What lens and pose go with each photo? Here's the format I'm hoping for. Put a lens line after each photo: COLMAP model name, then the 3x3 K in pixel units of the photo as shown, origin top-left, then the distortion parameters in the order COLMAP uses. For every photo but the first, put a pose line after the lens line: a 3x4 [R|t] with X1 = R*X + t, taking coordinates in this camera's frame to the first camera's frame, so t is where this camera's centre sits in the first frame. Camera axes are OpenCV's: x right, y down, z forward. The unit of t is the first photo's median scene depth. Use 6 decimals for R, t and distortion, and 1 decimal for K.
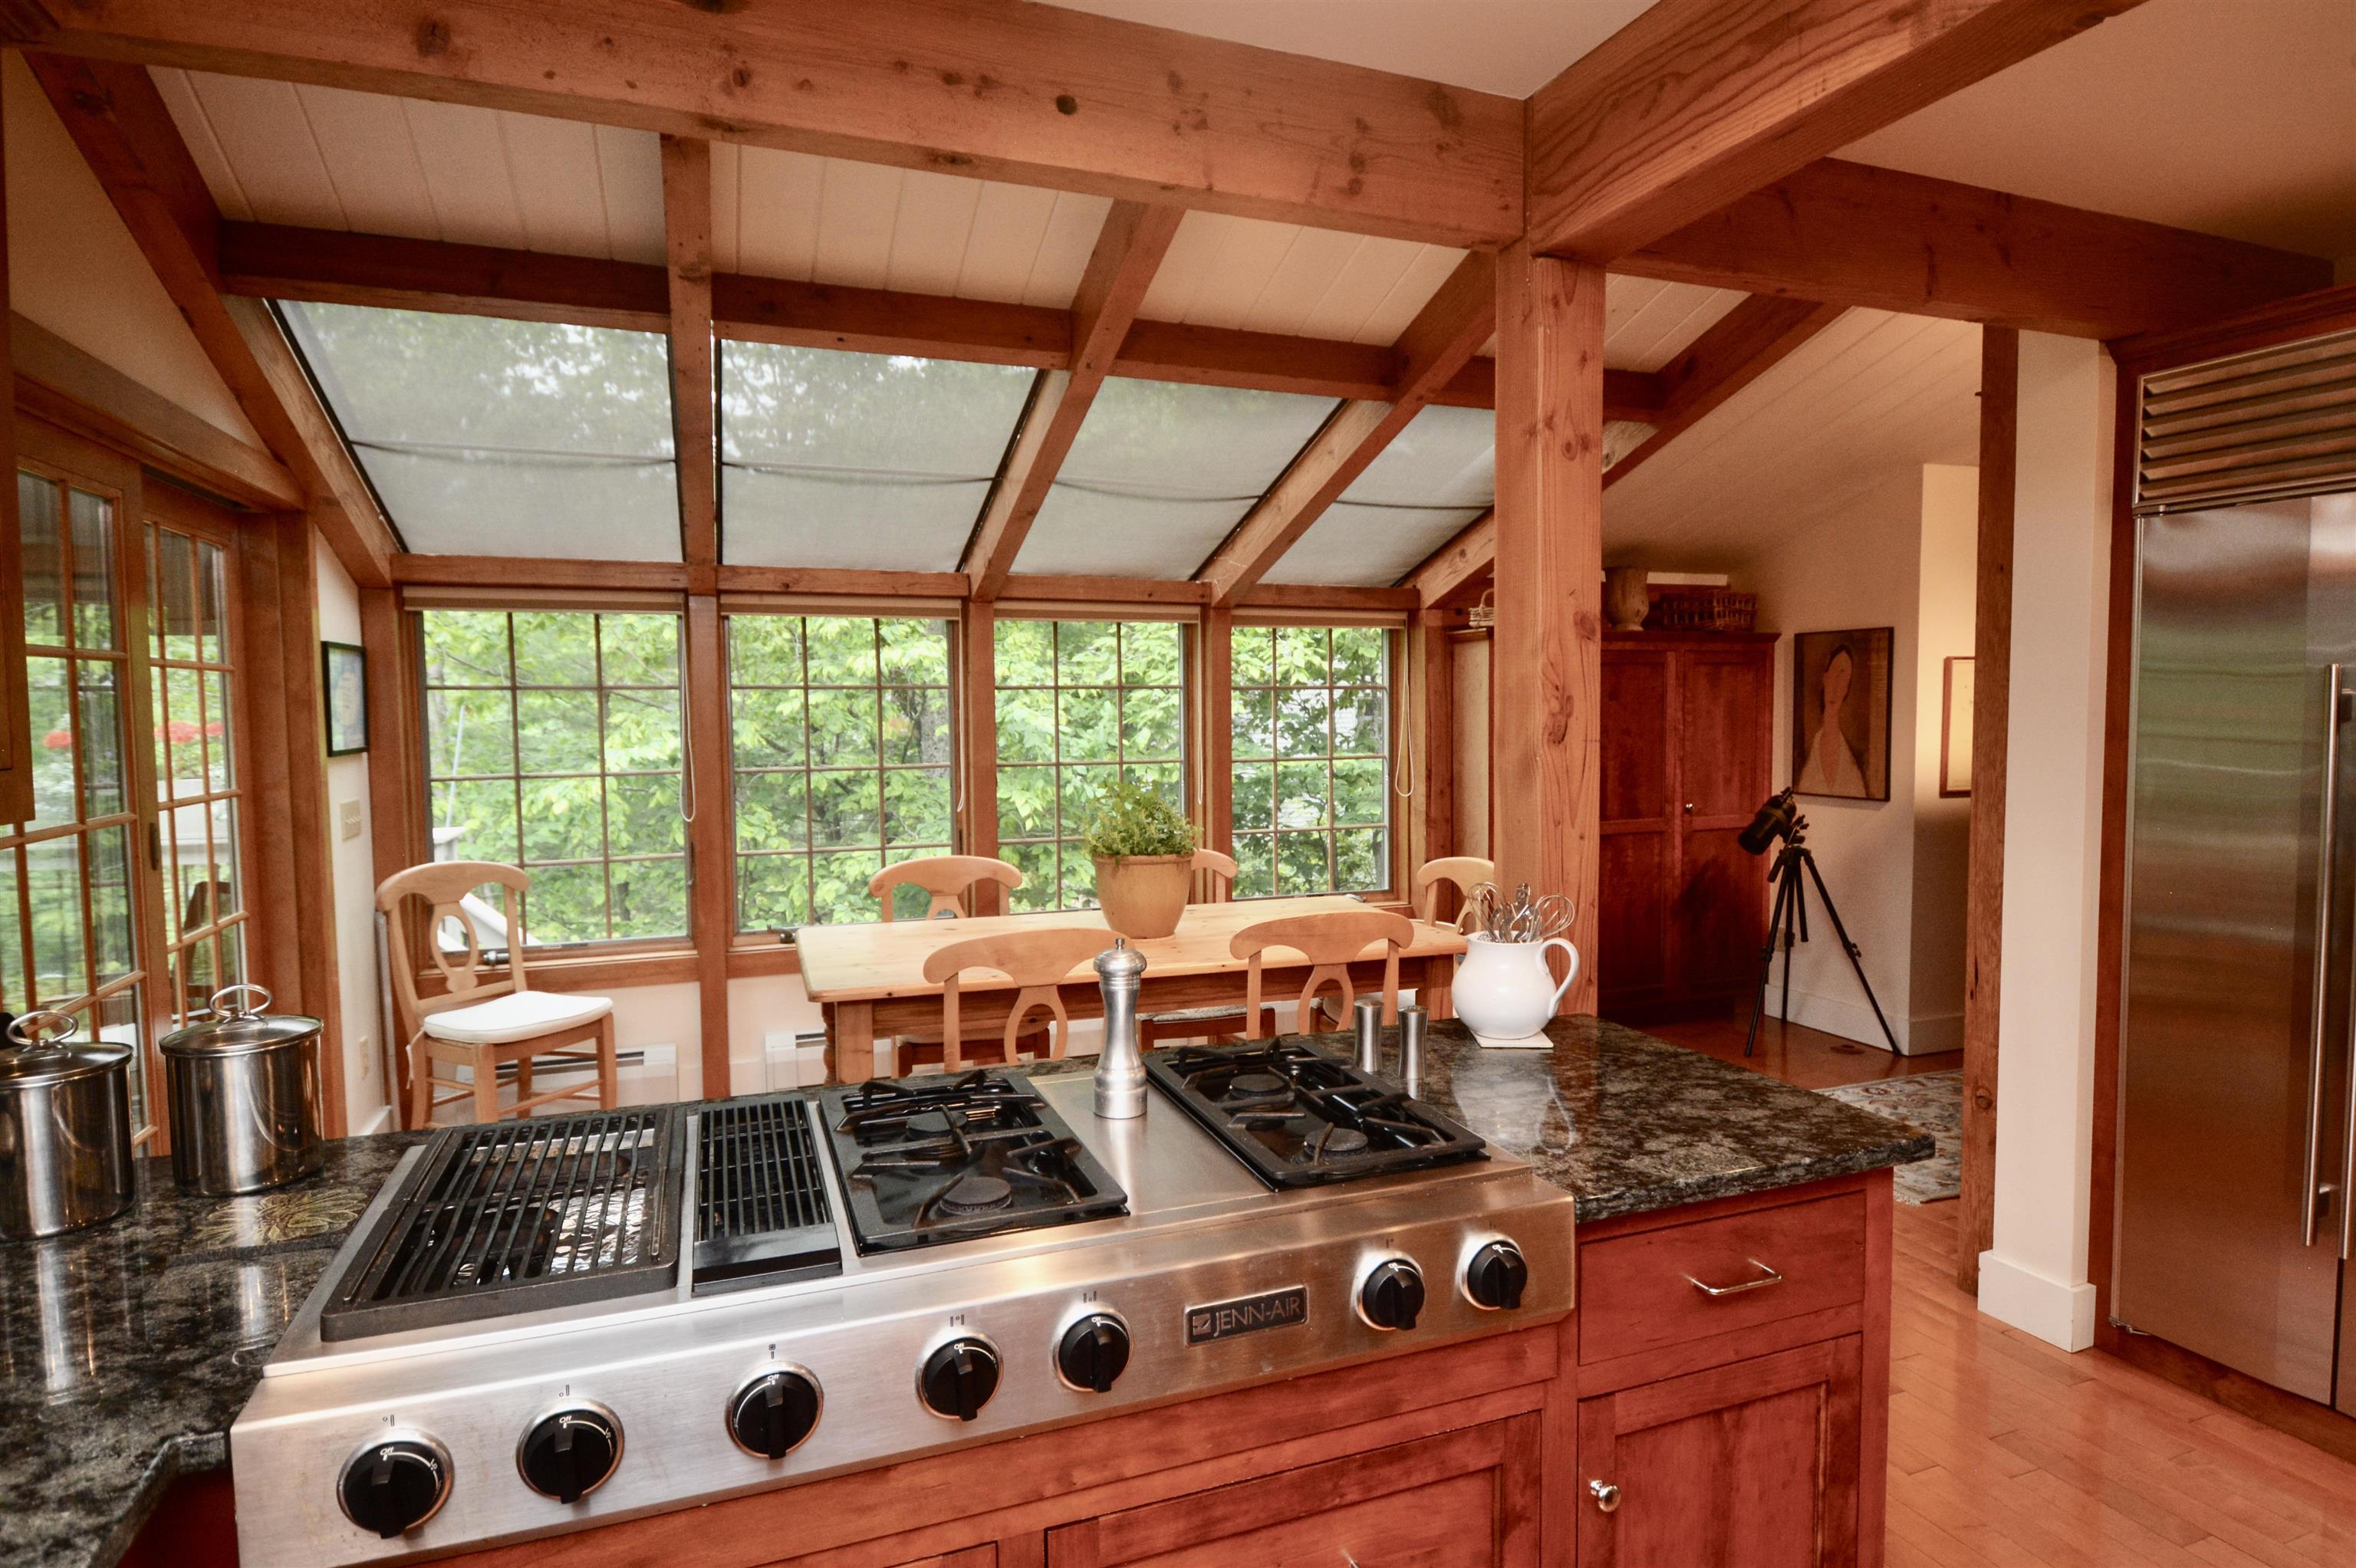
lens RADIAL K [[1277.7, 0, 1224.3], [0, 1277.7, 776.2], [0, 0, 1]] dist [0.002880, -0.000831]
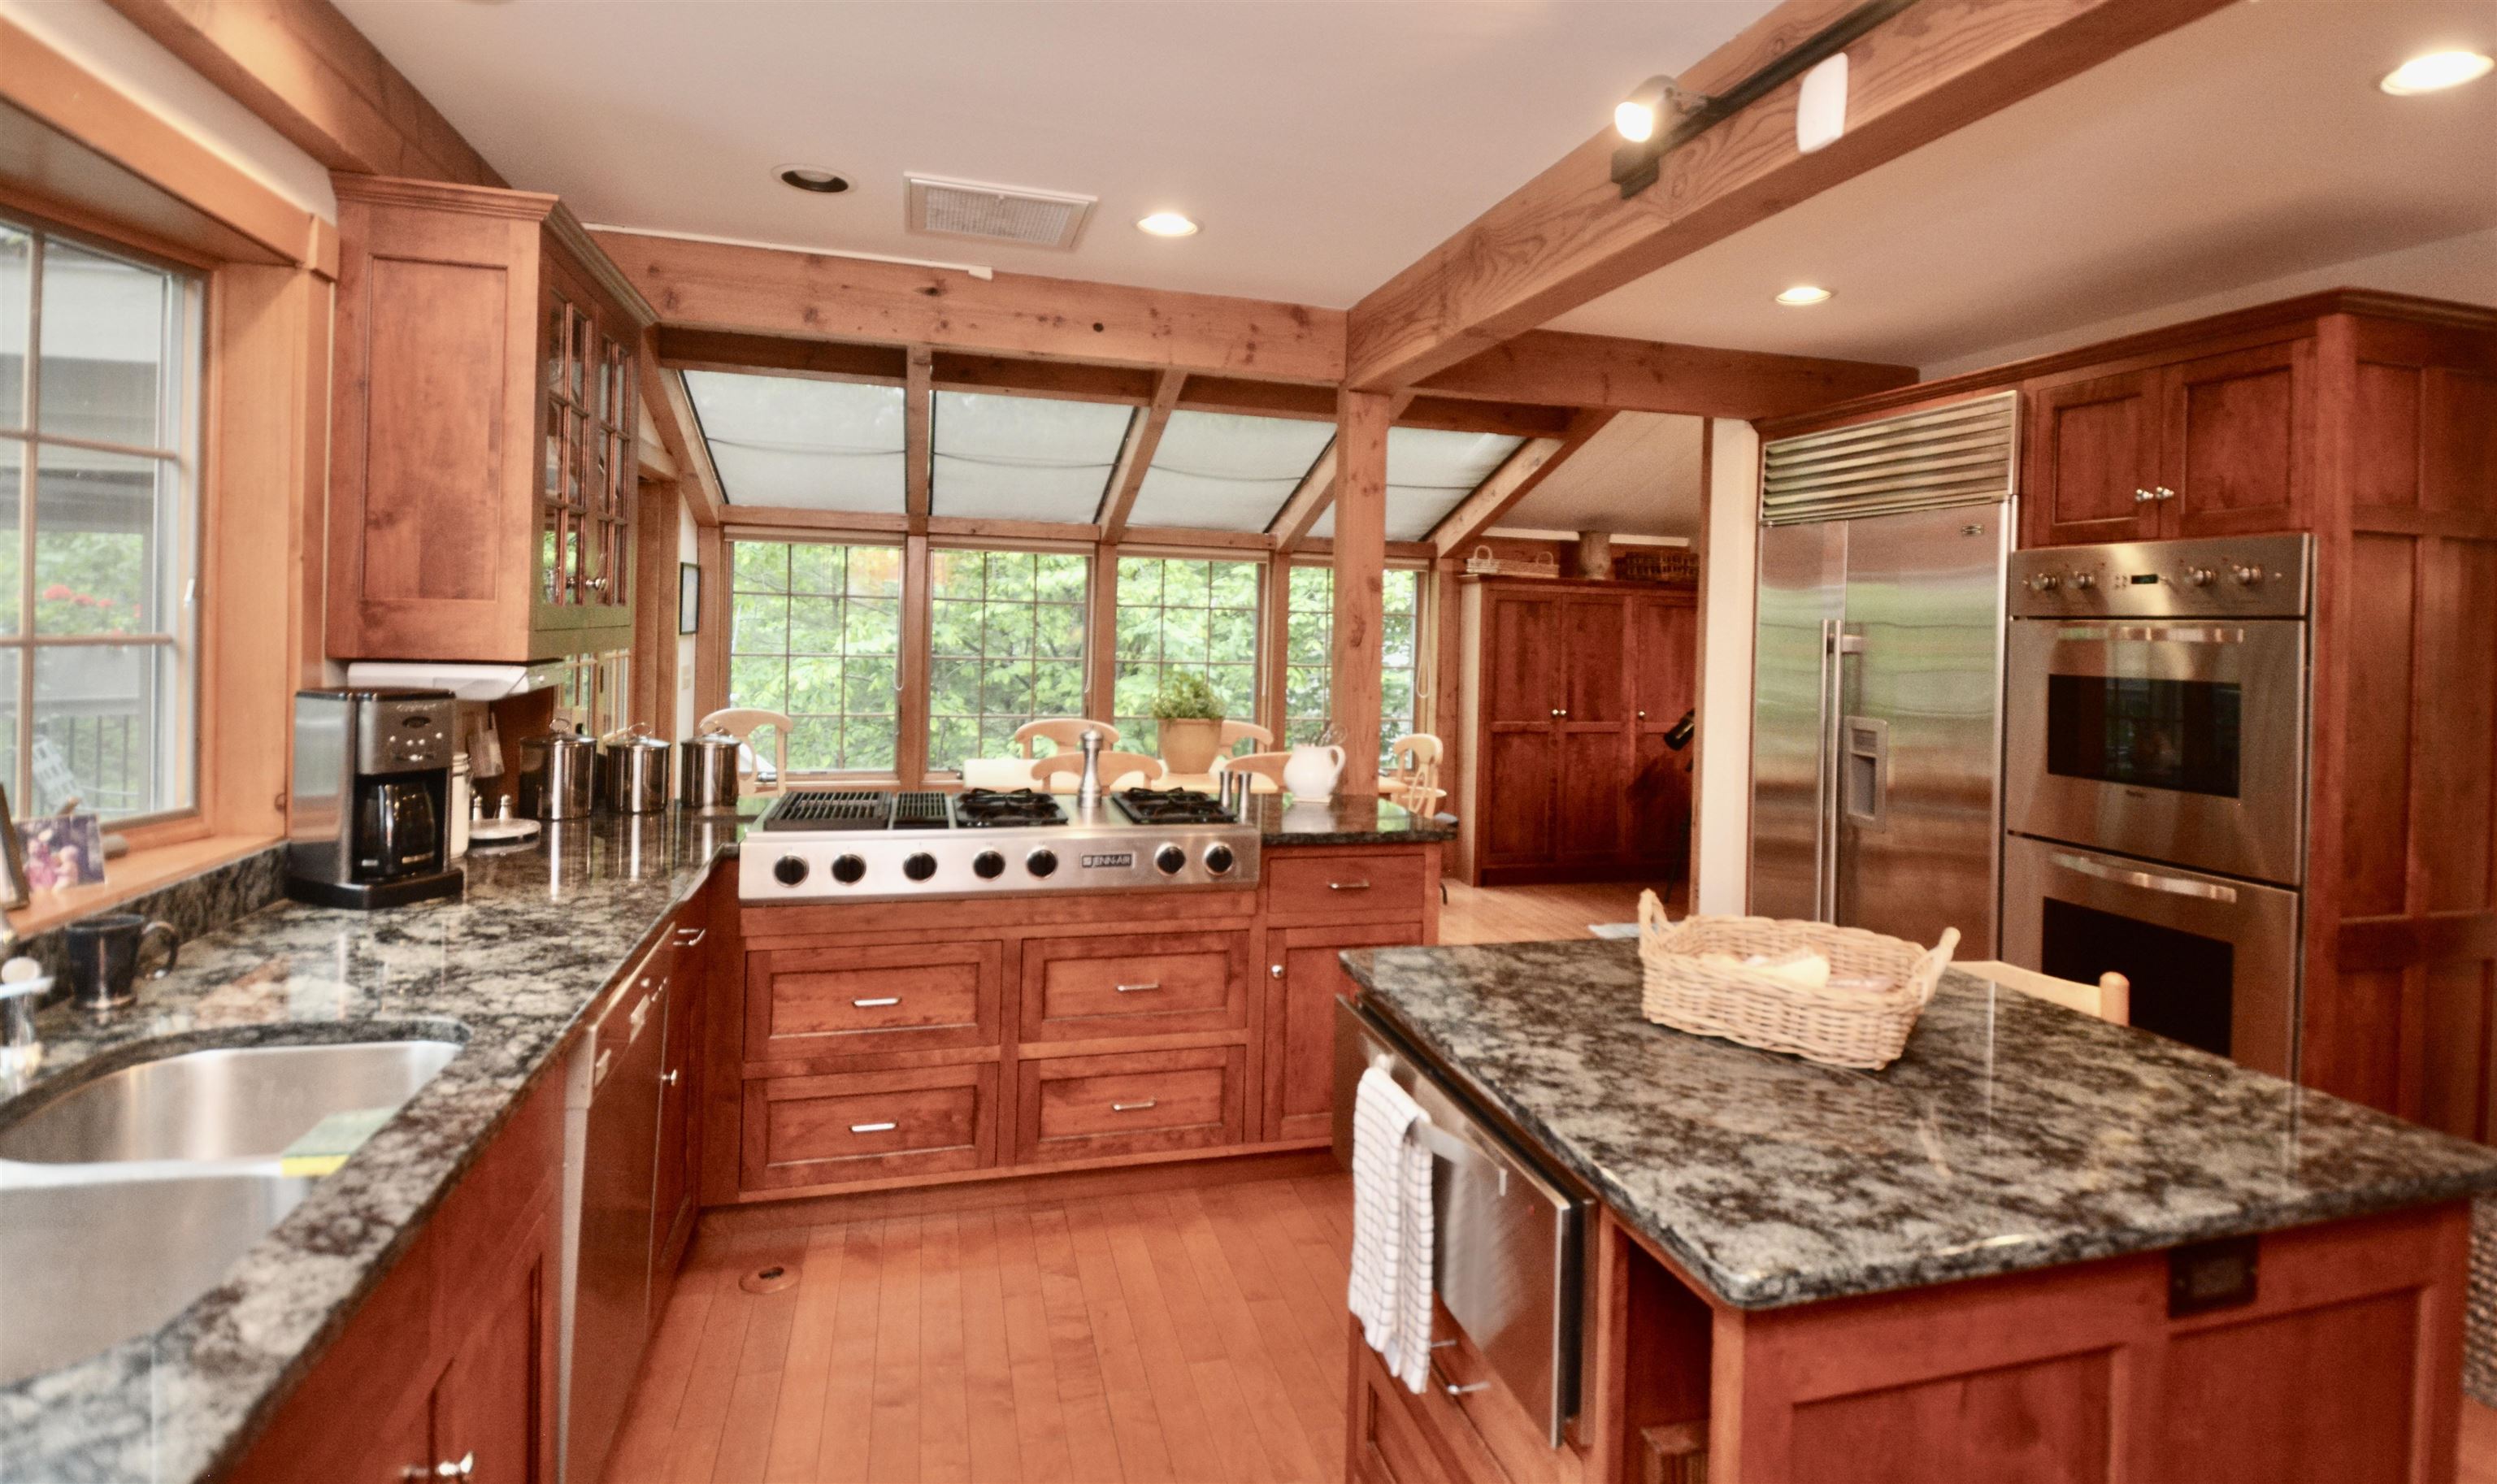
lens RADIAL K [[1250.4, 0, 1321.8], [0, 1250.4, 626.9], [0, 0, 1]] dist [-0.001167, 0.000553]
pose [[0.996729, 0.035603, -0.072548, 0.174673], [-0.039637, 0.997702, -0.054949, 0.024478], [0.070425, 0.057645, 0.995850, -0.419675]]
